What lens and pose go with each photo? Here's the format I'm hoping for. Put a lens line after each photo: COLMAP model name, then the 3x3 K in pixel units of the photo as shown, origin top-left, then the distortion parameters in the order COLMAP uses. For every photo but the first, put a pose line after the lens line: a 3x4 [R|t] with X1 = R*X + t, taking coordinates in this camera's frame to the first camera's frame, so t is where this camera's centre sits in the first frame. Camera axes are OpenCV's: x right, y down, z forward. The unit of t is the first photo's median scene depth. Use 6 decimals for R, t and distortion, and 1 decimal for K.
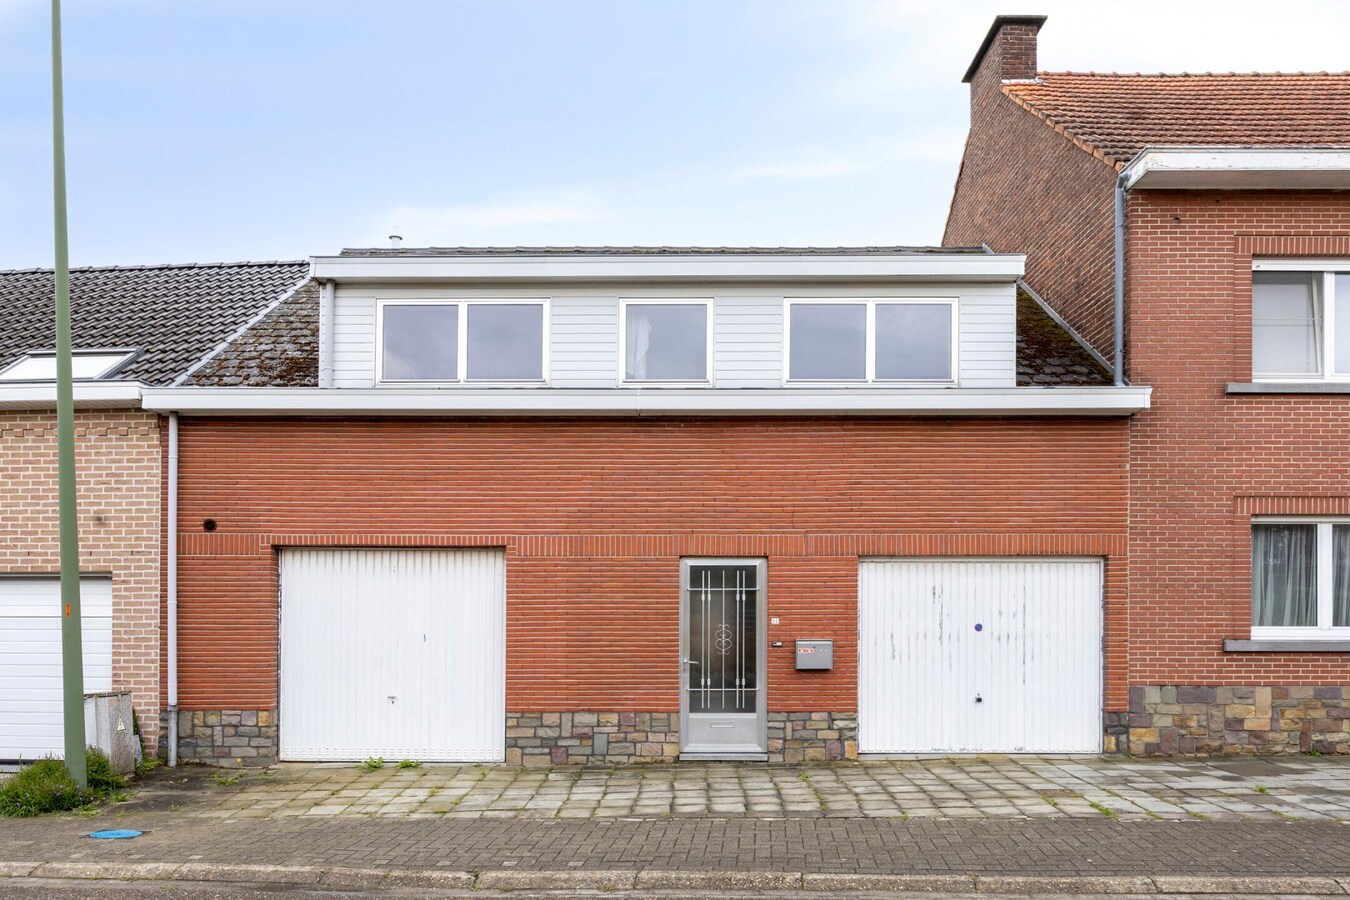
lens RADIAL K [[834.3, 0, 697.5], [0, 834.3, 657.7], [0, 0, 1]] dist [-0.002076, -0.000709]
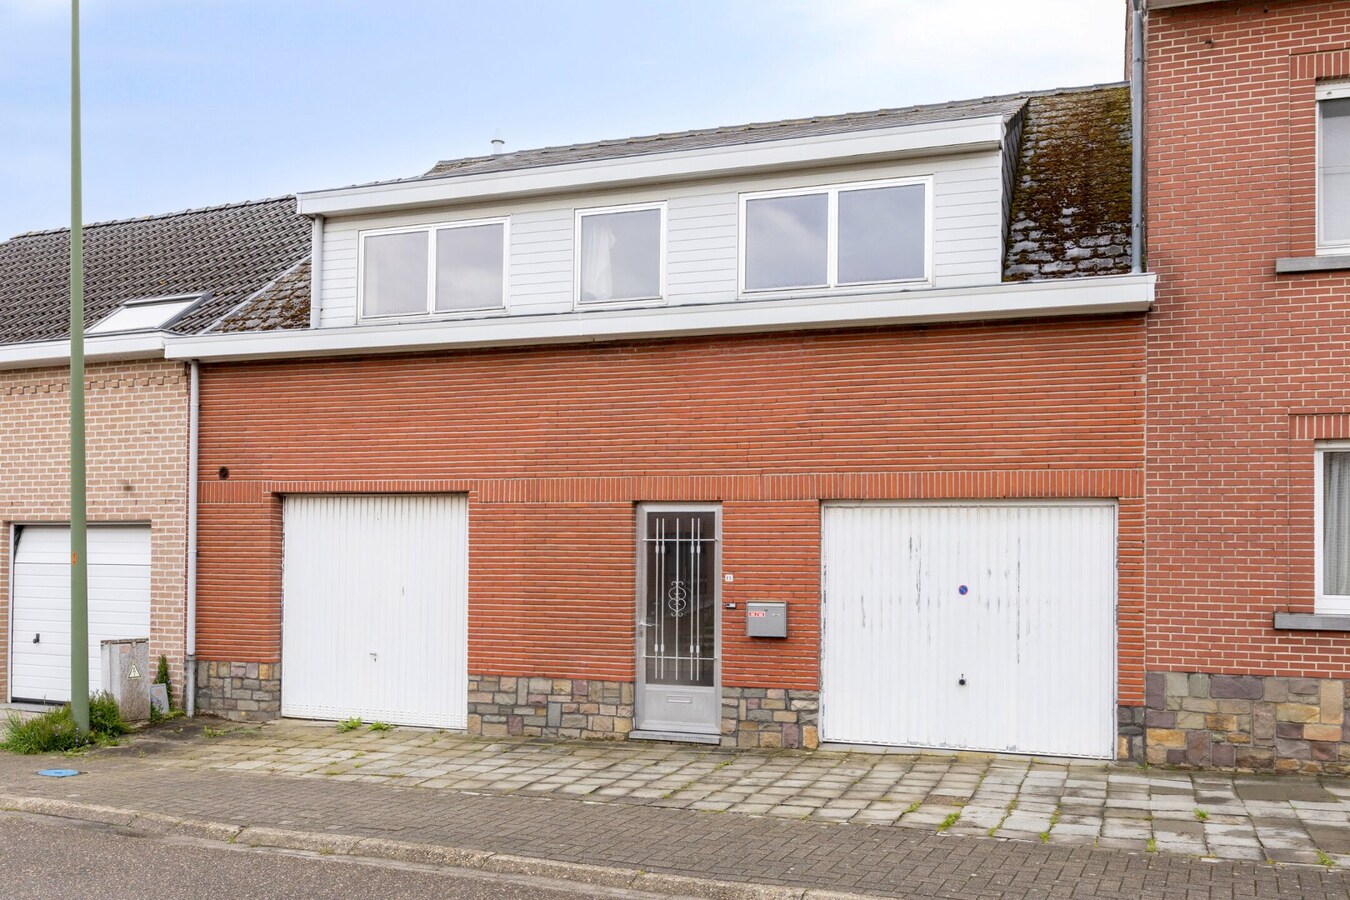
lens RADIAL K [[1012.1, 0, 626.0], [0, 1012.1, 618.3], [0, 0, 1]] dist [-0.000641, -0.000733]
pose [[0.956590, 0.027579, -0.290129, 0.292993], [-0.029427, 0.999565, -0.002009, 0.001465], [0.289947, 0.010460, 0.956985, -0.004022]]
